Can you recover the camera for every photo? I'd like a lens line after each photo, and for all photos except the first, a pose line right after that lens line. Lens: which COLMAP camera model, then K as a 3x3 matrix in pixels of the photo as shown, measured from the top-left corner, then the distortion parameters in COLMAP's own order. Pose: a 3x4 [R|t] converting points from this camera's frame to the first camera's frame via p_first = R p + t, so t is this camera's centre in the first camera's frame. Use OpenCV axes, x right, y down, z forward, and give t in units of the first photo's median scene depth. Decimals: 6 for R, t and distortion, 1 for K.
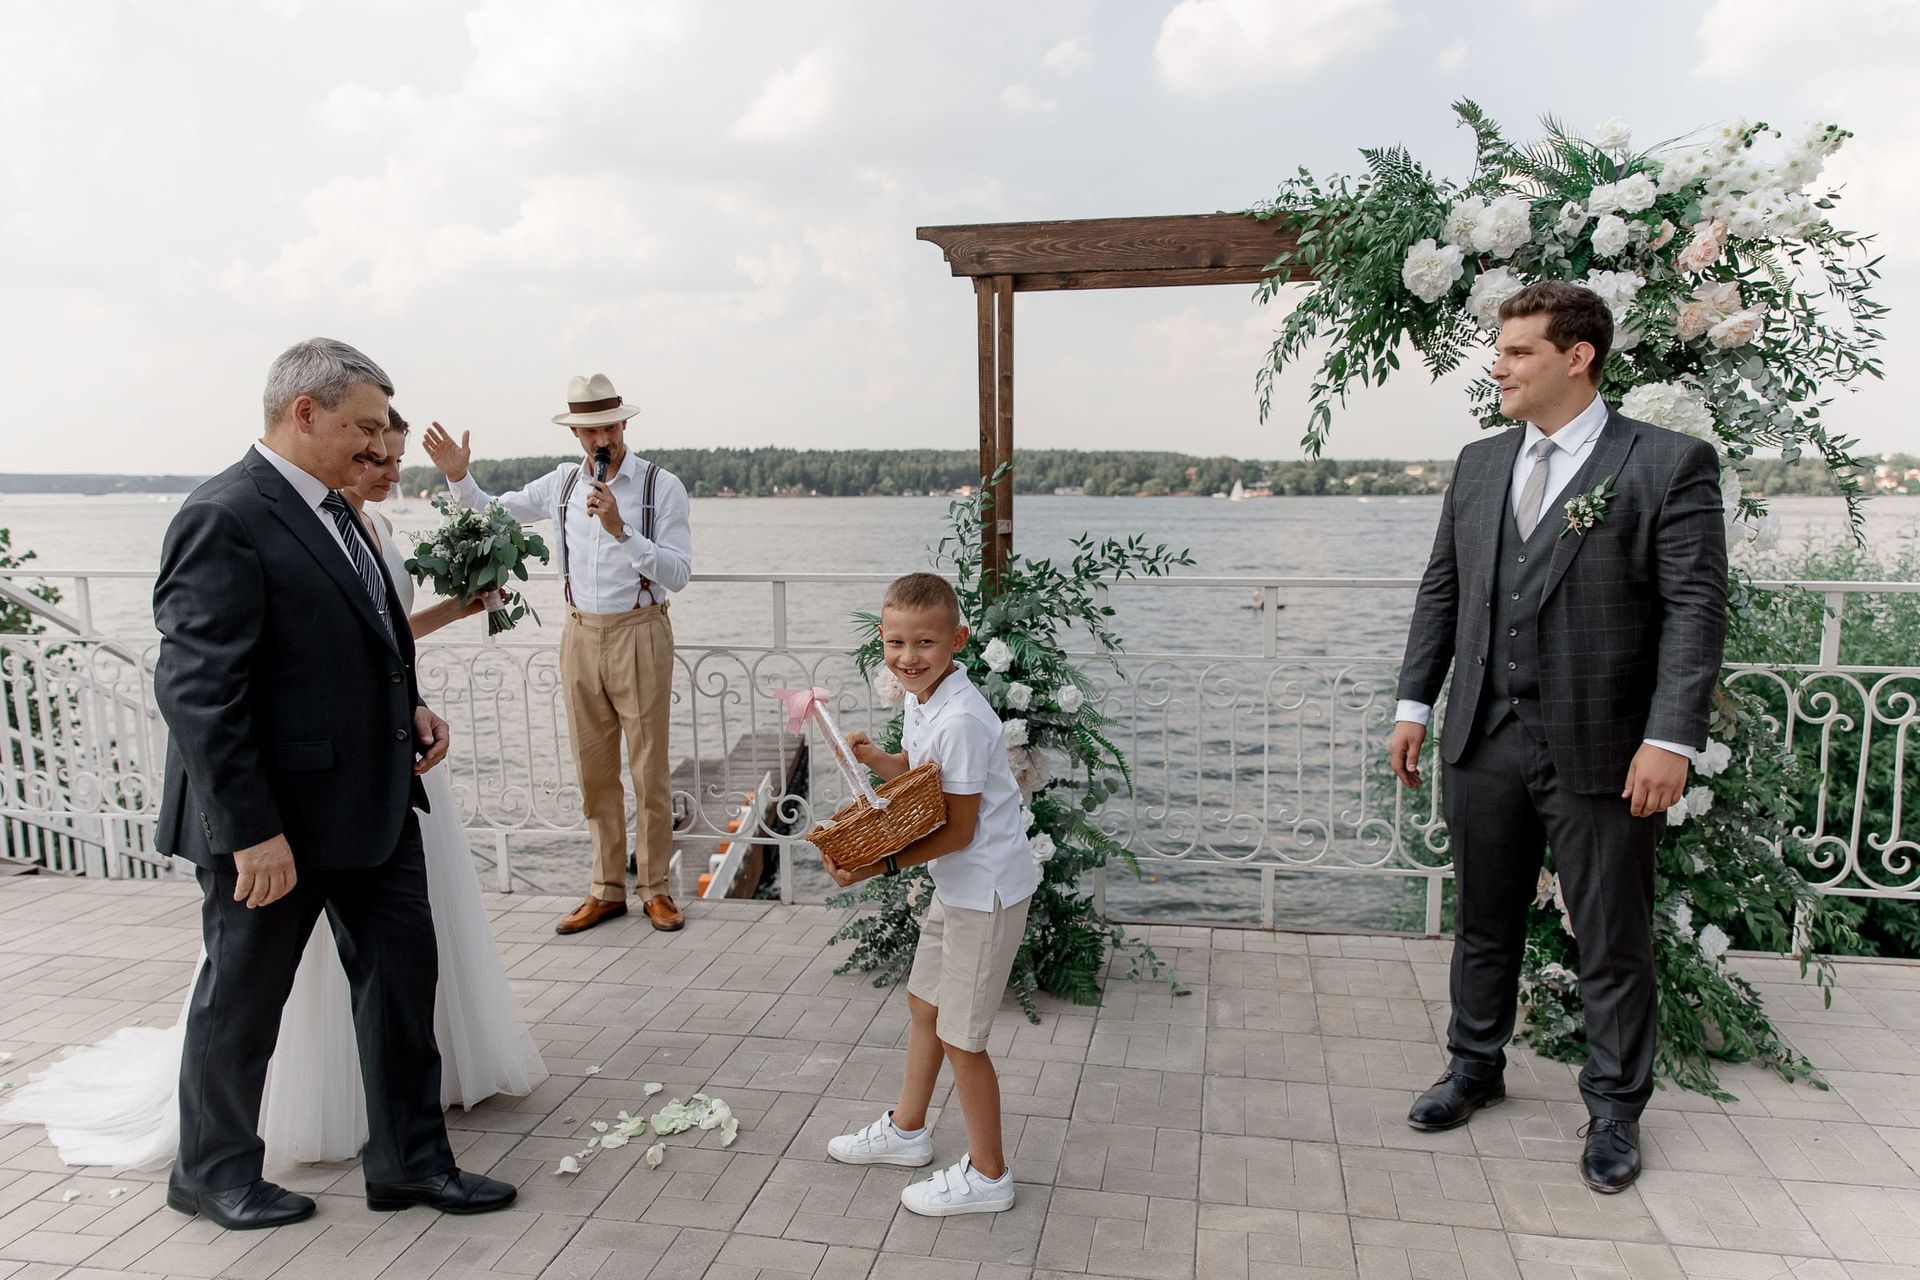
lens RADIAL K [[1368.1, 0, 957.3], [0, 1368.1, 683.7], [0, 0, 1]] dist [-0.004901, -0.010283]
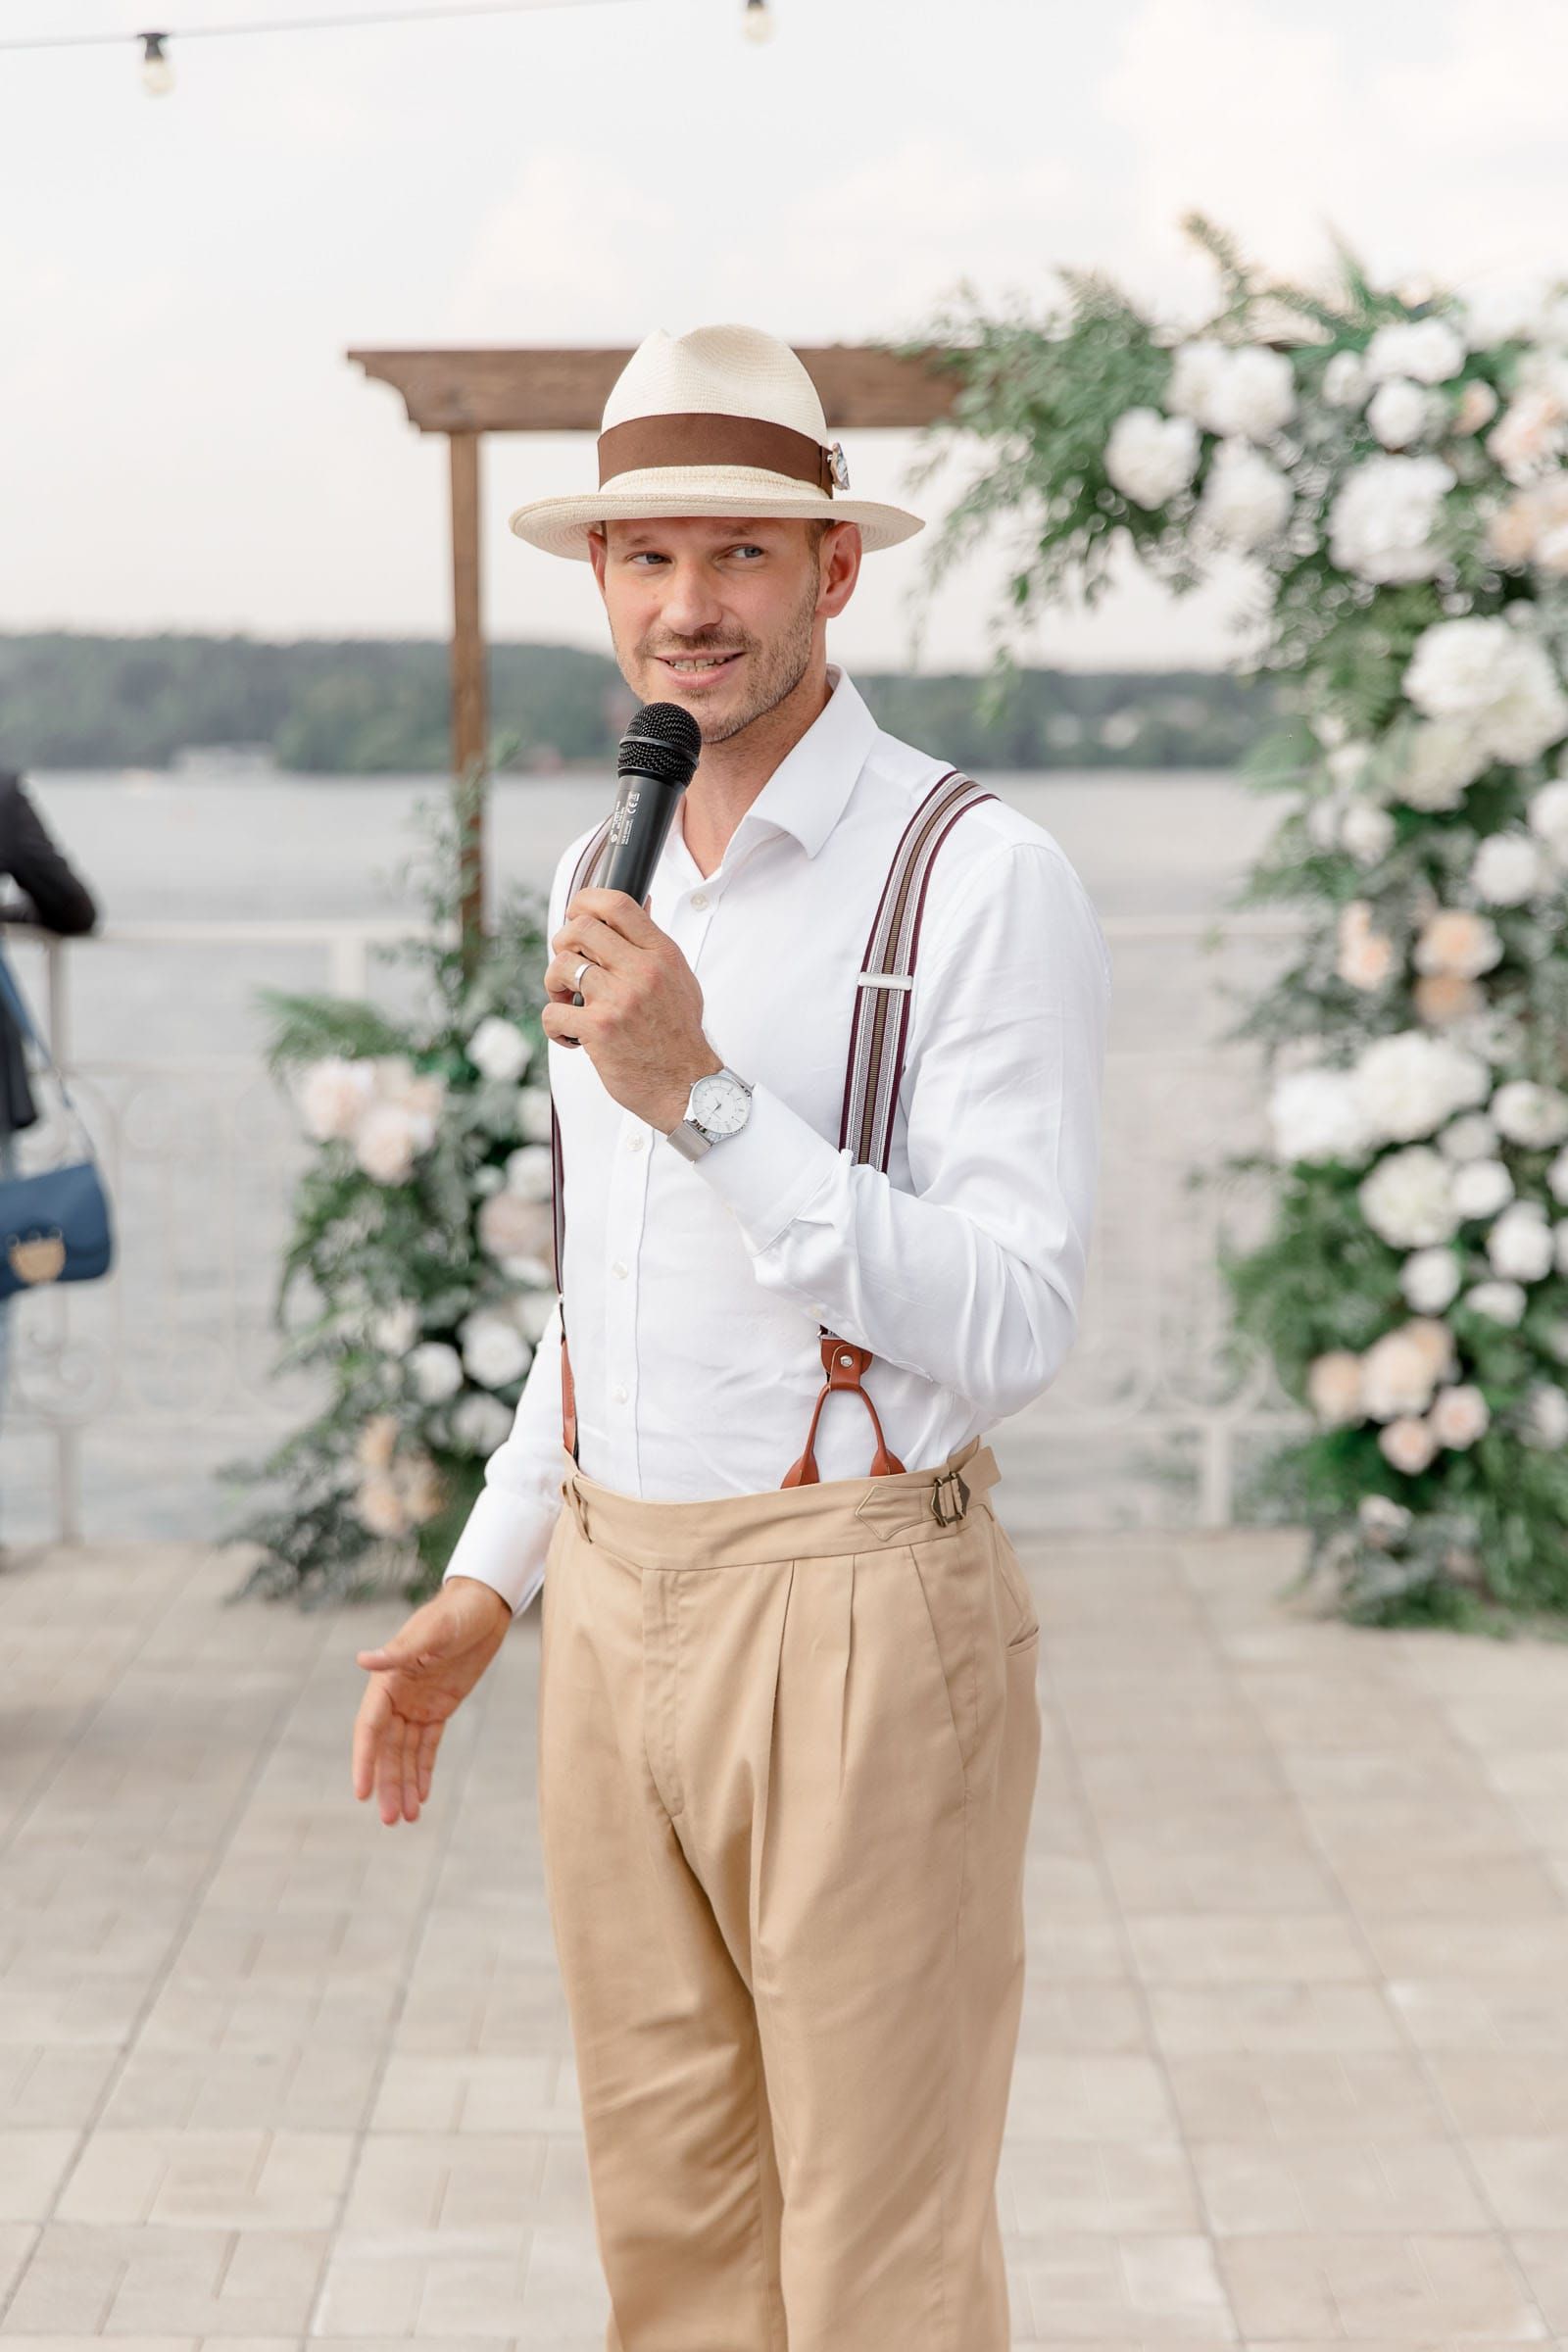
lens RADIAL K [[4722.2, 0, 779.6], [0, 4722.2, 1191.8], [0, 0, 1]] dist [-0.033897, 0.000000]
pose [[0.979252, -0.019738, 0.201685, -0.295325], [0.029835, 0.998442, -0.047143, 0.157198], [-0.200440, 0.052182, 0.978315, -1.162550]]
